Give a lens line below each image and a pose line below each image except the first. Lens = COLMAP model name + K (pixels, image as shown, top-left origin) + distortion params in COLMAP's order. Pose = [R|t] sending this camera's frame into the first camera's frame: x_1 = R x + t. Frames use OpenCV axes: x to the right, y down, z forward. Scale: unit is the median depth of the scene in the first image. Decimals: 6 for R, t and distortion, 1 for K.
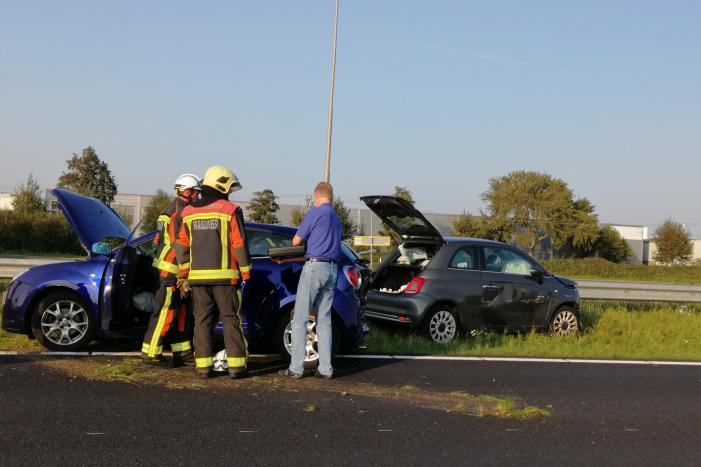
lens RADIAL K [[891.4, 0, 350.5], [0, 891.4, 233.5], [0, 0, 1]] dist [0.033270, 0.014746]
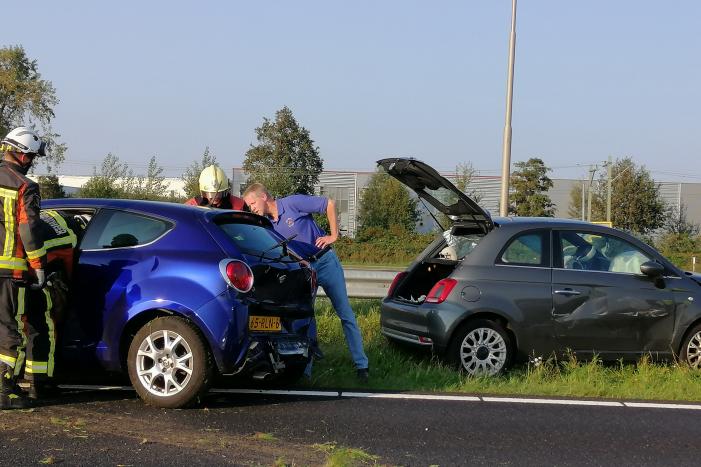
lens RADIAL K [[1290.3, 0, 350.5], [0, 1290.3, 233.5], [0, 0, 1]] dist [0.047812, 0.080954]
pose [[0.957865, -0.018912, -0.286596, 0.267348], [0.020821, 0.999777, 0.003613, 0.010064], [0.286464, -0.009428, 0.958045, 0.046198]]
